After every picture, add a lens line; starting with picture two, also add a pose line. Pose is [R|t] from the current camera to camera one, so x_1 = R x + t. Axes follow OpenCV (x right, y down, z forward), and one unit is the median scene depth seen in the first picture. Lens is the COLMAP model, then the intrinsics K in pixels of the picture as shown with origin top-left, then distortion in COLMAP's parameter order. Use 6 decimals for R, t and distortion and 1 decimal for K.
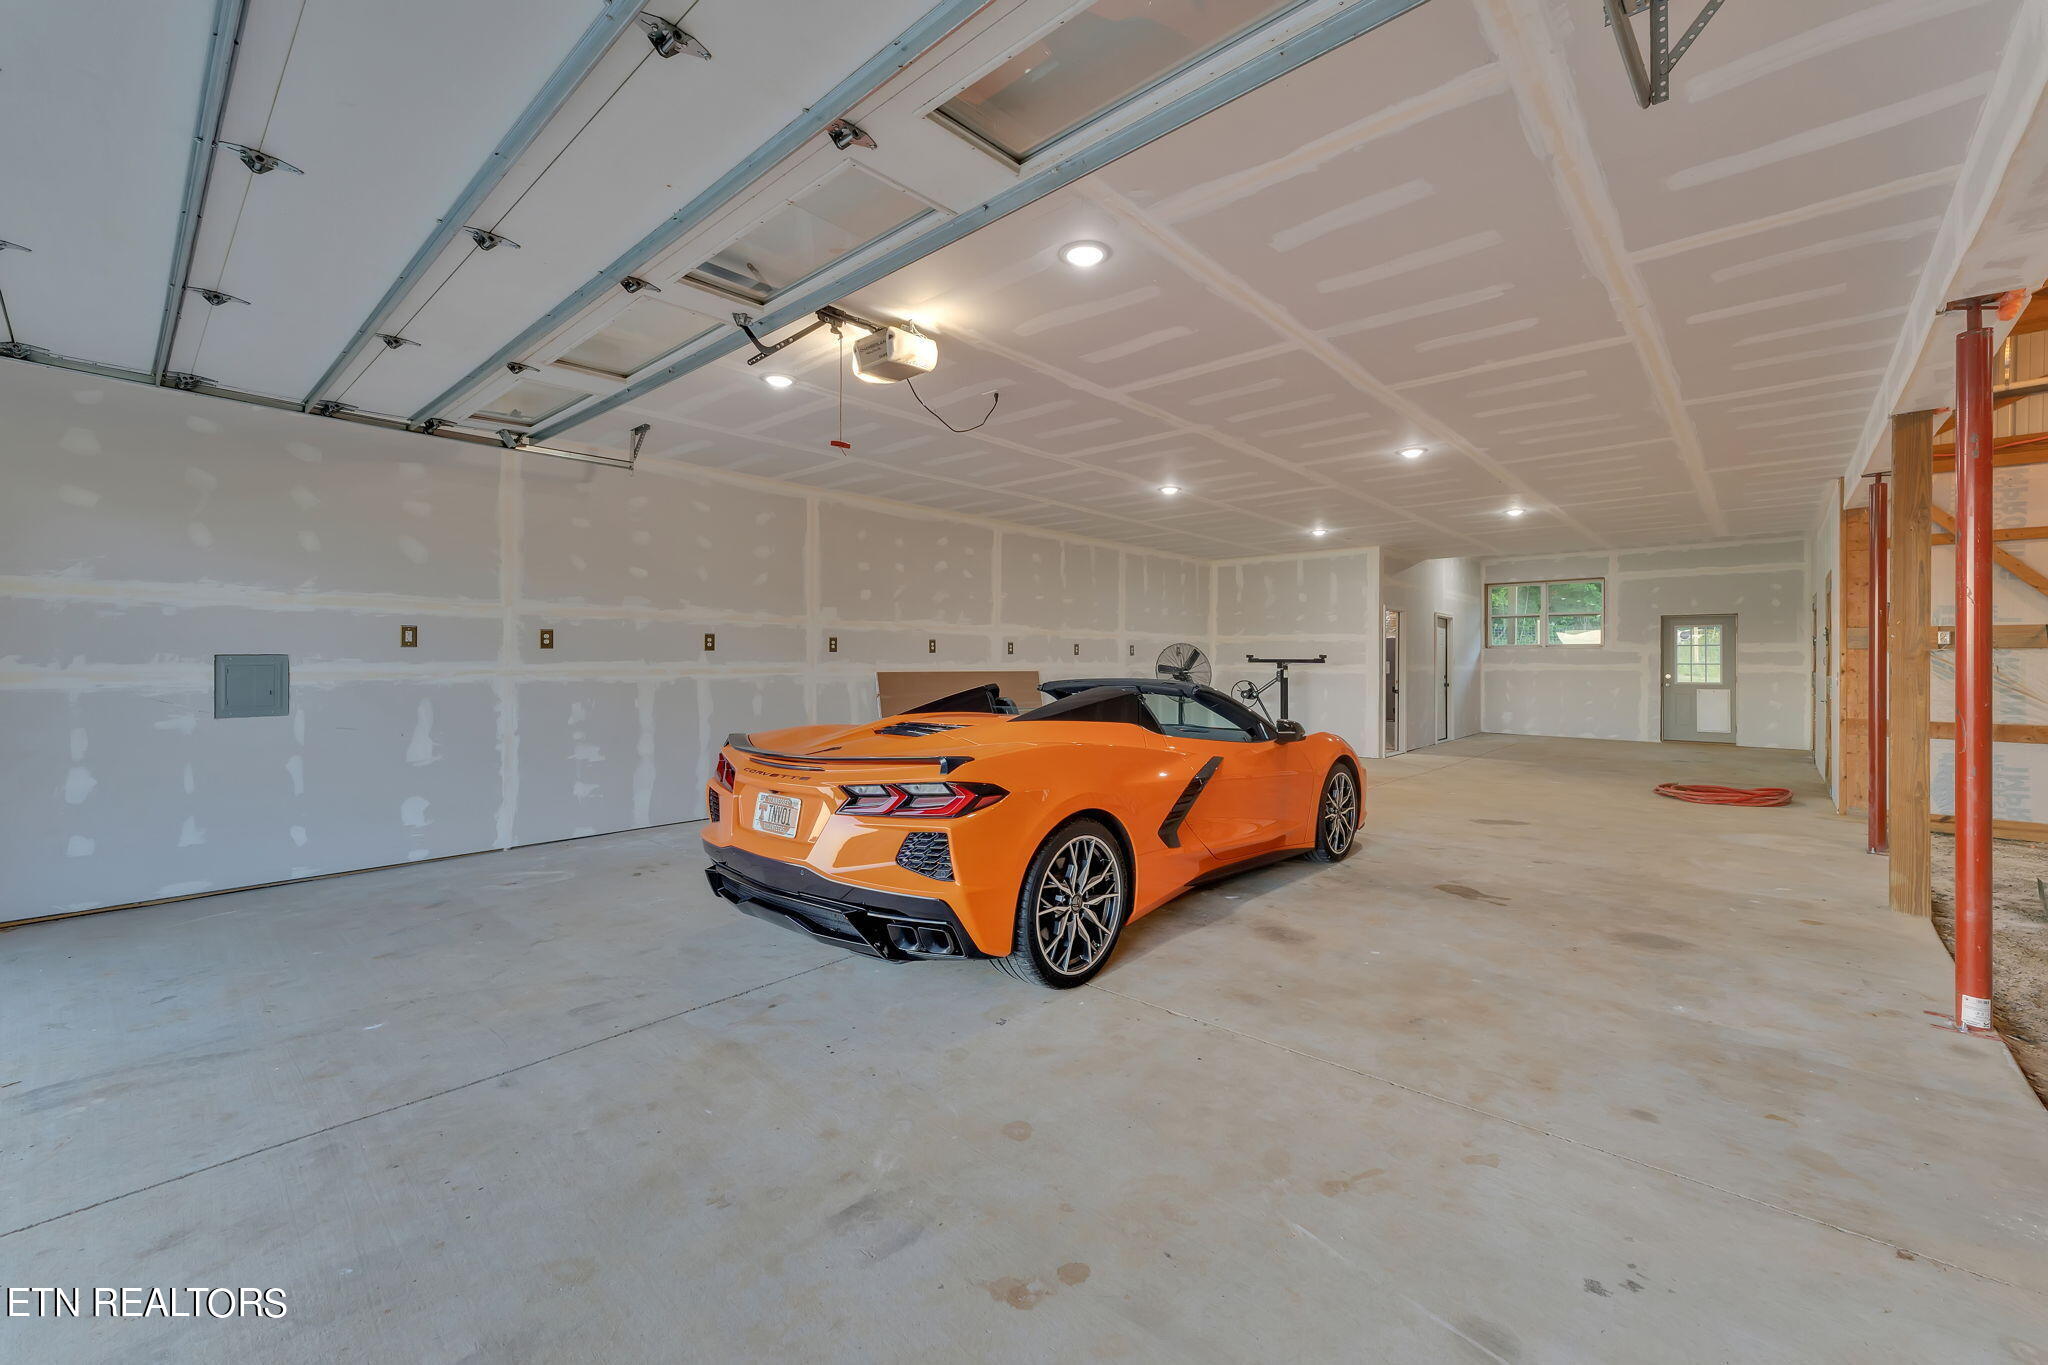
lens RADIAL K [[841.9, 0, 1021.2], [0, 841.9, 666.6], [0, 0, 1]] dist [-0.000475, 0.000041]
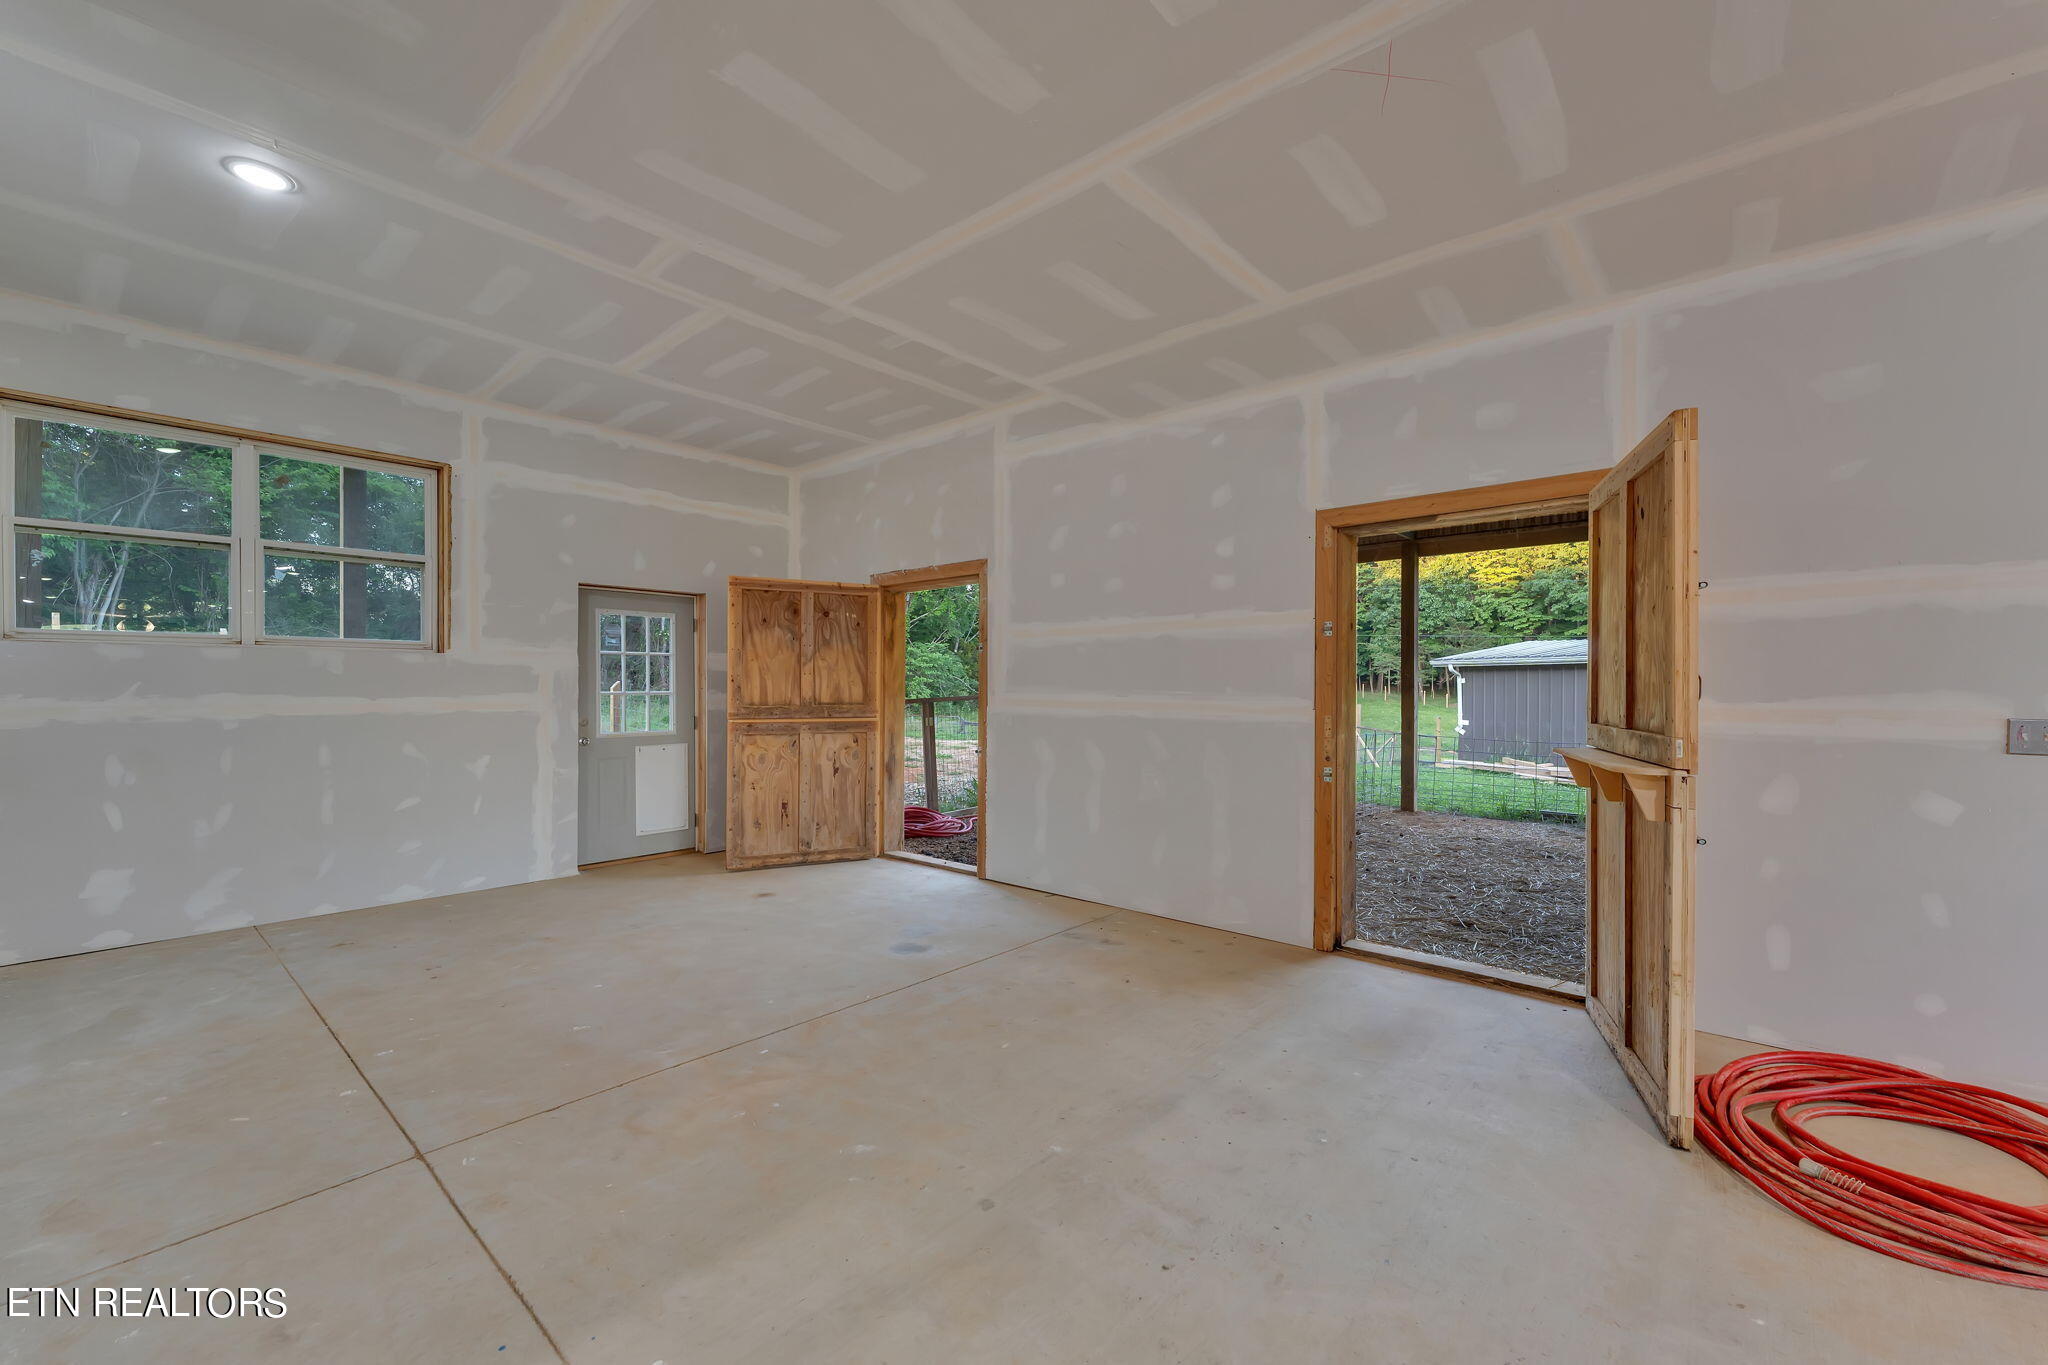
lens RADIAL K [[841.9, 0, 1021.7], [0, 841.9, 679.6], [0, 0, 1]] dist [-0.000475, 0.000041]
pose [[-0.004571, 0.007154, 0.999964, 0.326185], [0.005809, 0.999958, -0.007127, -0.006250], [-0.999973, 0.005777, -0.004612, 0.769513]]
